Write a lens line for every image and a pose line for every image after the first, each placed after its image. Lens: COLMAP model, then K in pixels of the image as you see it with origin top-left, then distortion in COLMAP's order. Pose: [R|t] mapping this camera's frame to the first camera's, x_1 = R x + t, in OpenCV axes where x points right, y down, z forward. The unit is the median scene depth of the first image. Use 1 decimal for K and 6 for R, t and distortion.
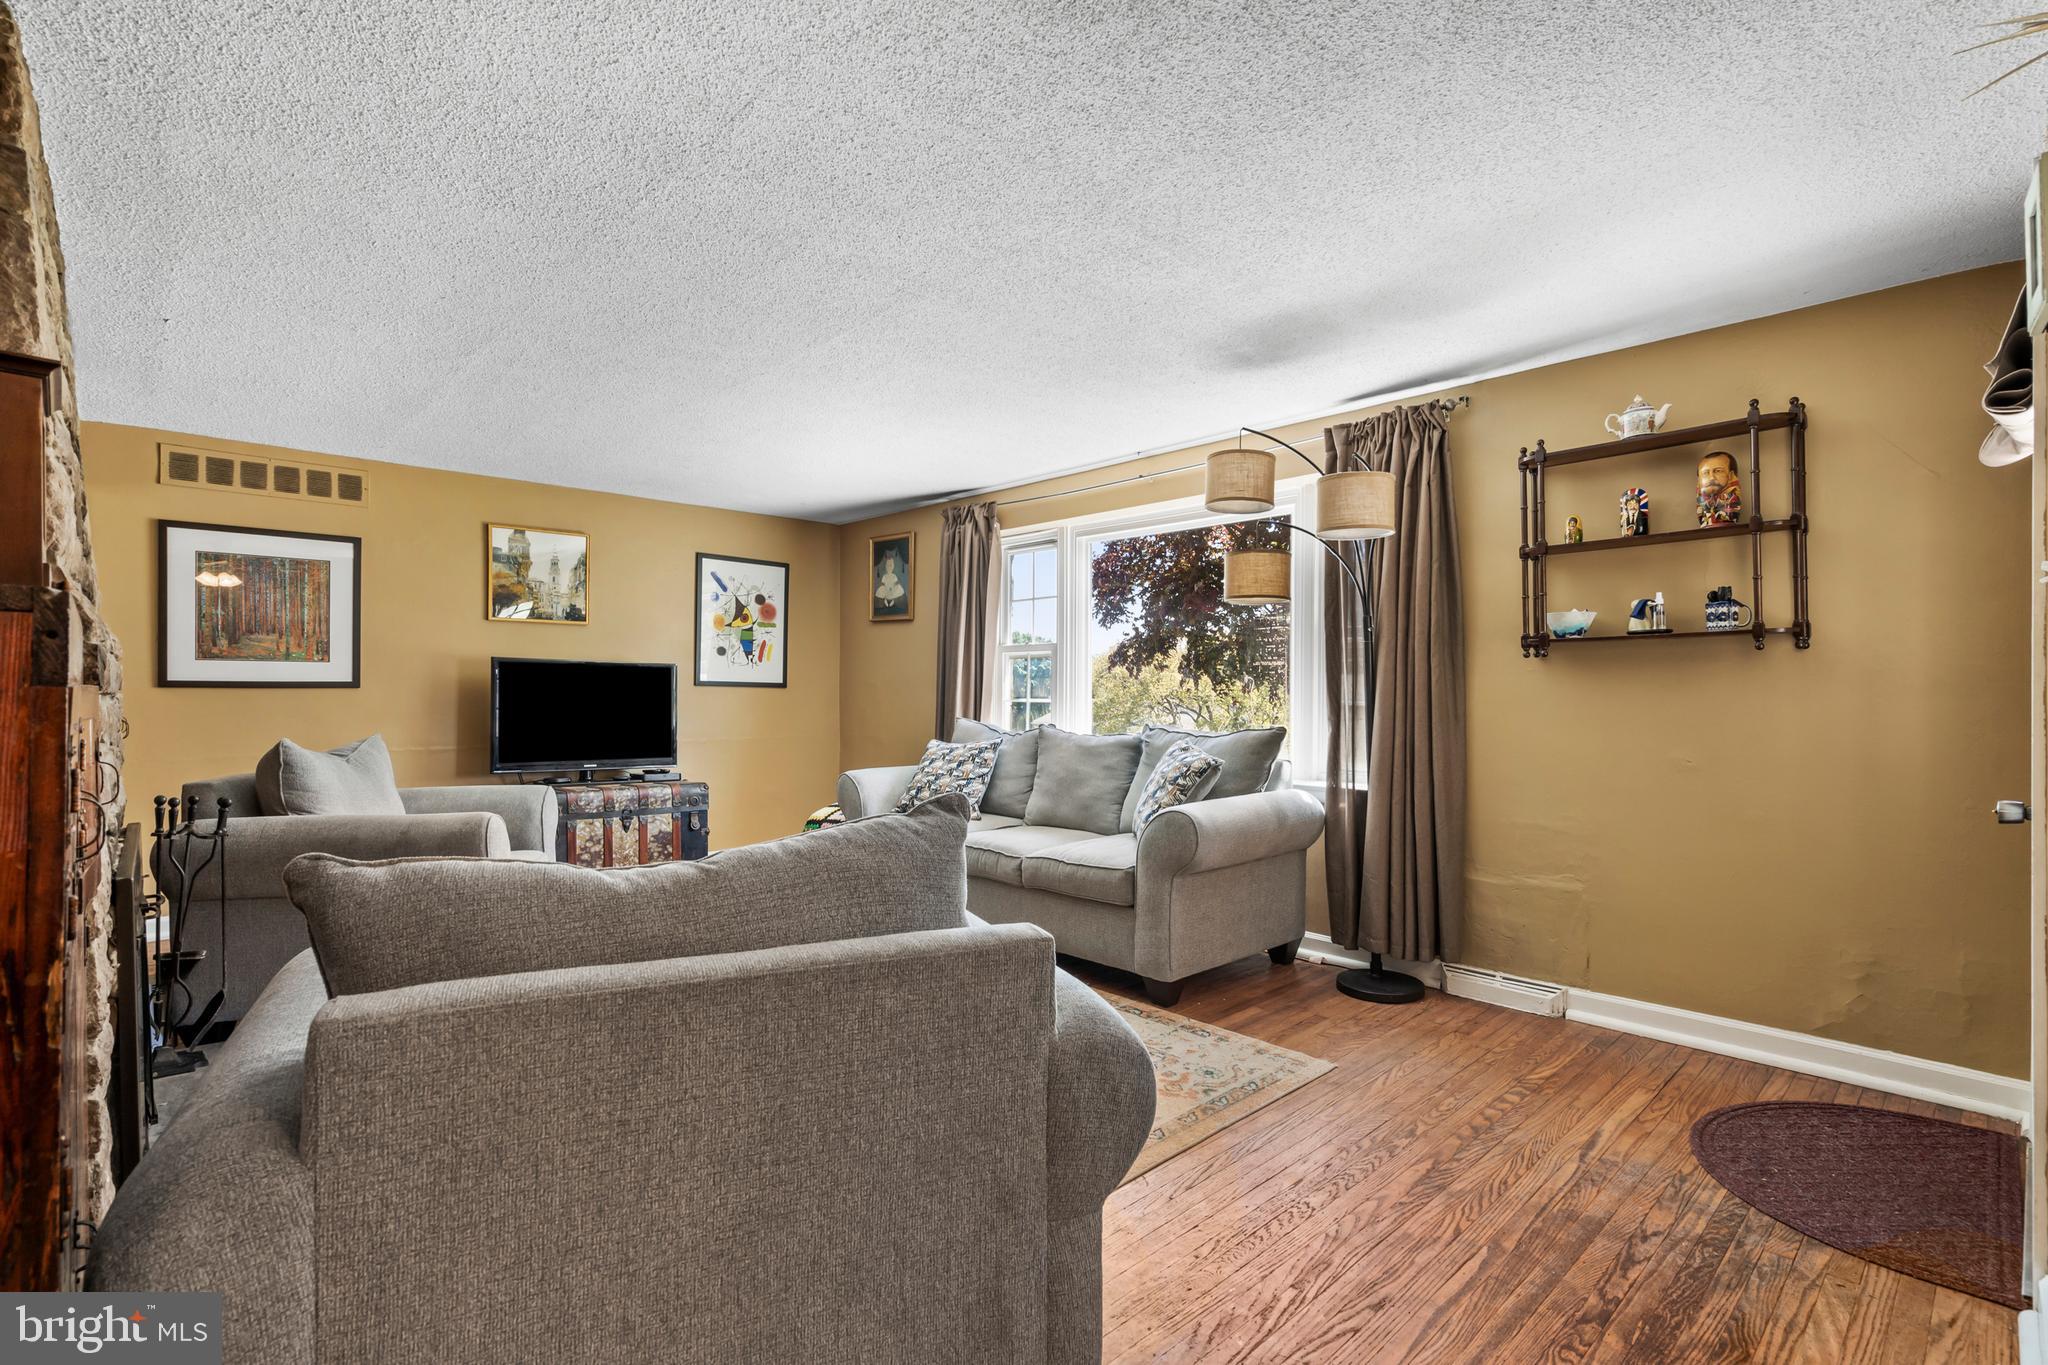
lens RADIAL K [[951.8, 0, 1027.8], [0, 951.8, 699.1], [0, 0, 1]] dist [0.000213, 0.000247]
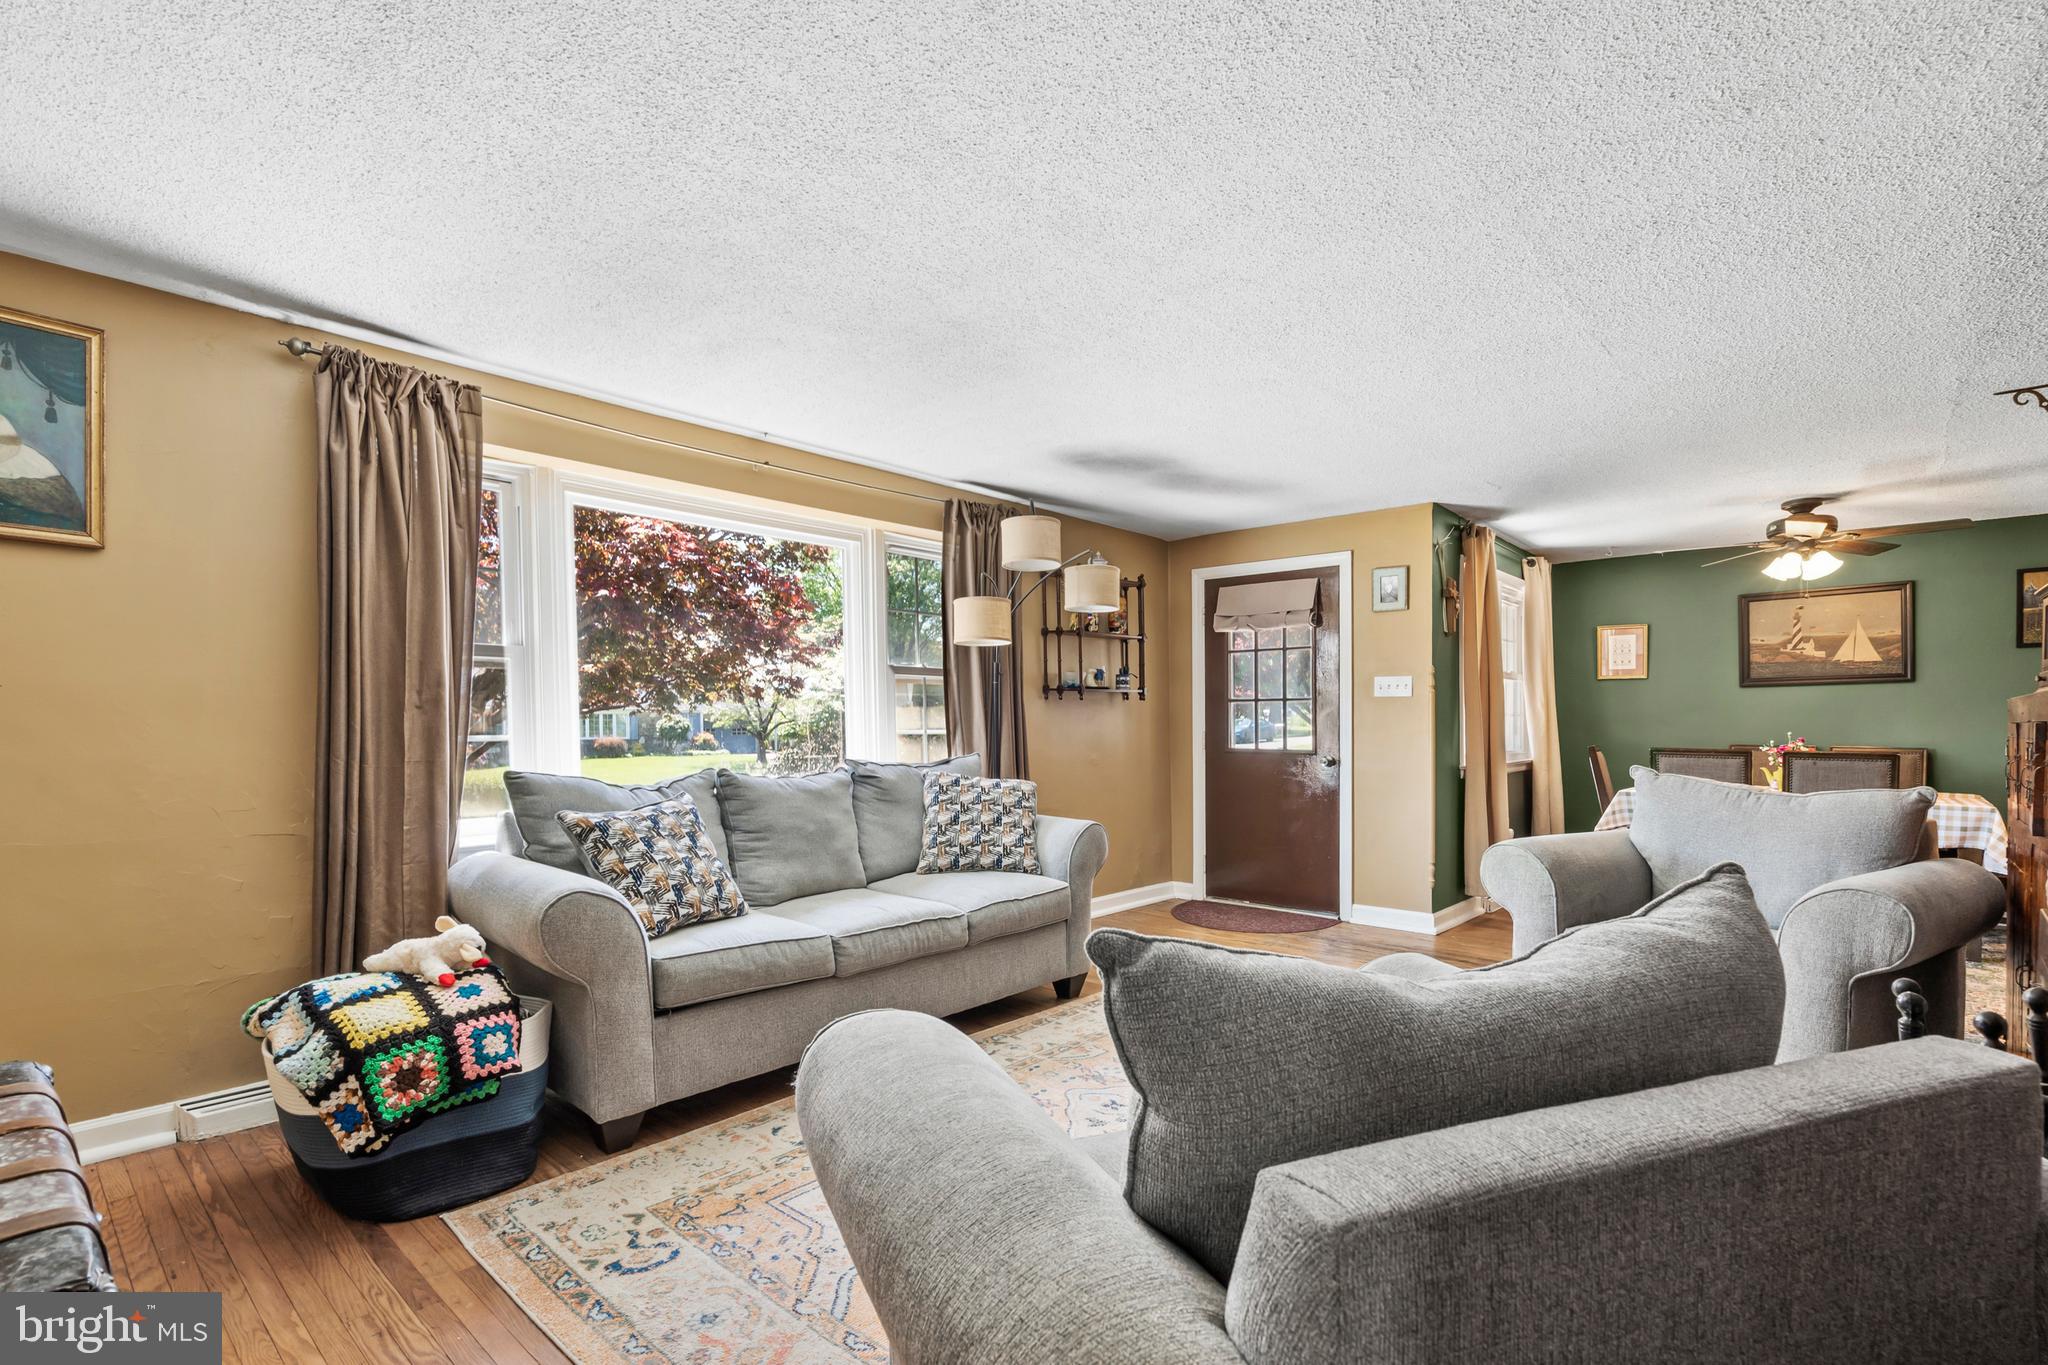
lens RADIAL K [[968.2, 0, 1017.4], [0, 968.2, 721.1], [0, 0, 1]] dist [-0.002145, -0.000116]
pose [[-0.080071, -0.000144, 0.996789, -0.700877], [0.008948, 0.999960, 0.000863, -0.008009], [-0.996749, 0.008988, -0.080066, 0.800801]]
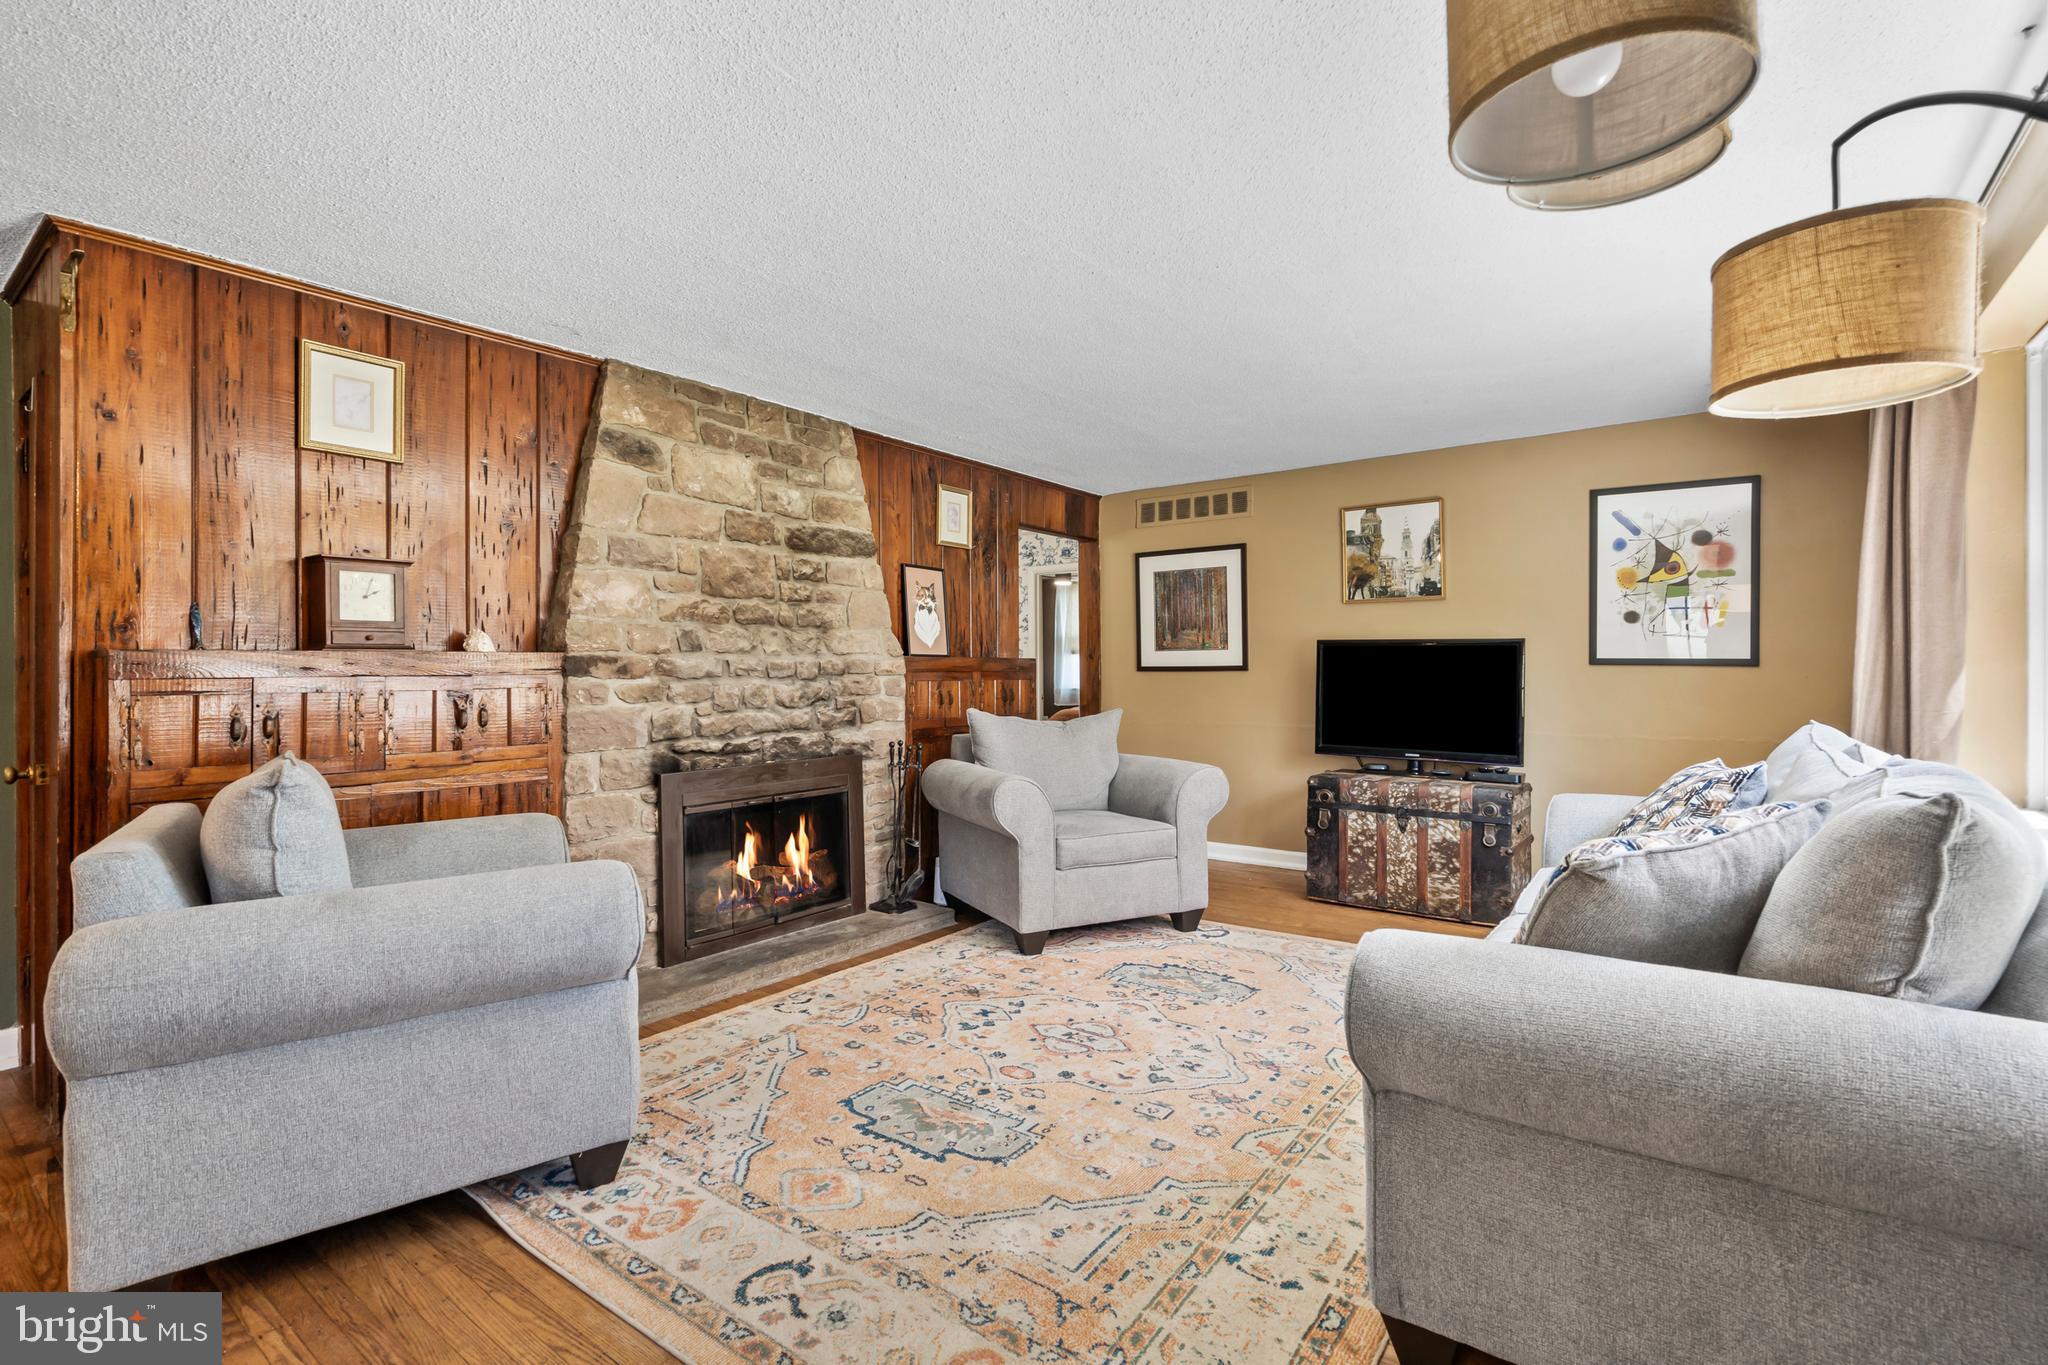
lens RADIAL K [[944.3, 0, 1020.6], [0, 944.3, 669.2], [0, 0, 1]] dist [-0.009978, 0.000201]
pose [[0.171393, -0.005728, -0.985186, 0.385335], [-0.003244, 0.999974, -0.006378, -0.005197], [0.985197, 0.004289, 0.171370, 0.510740]]
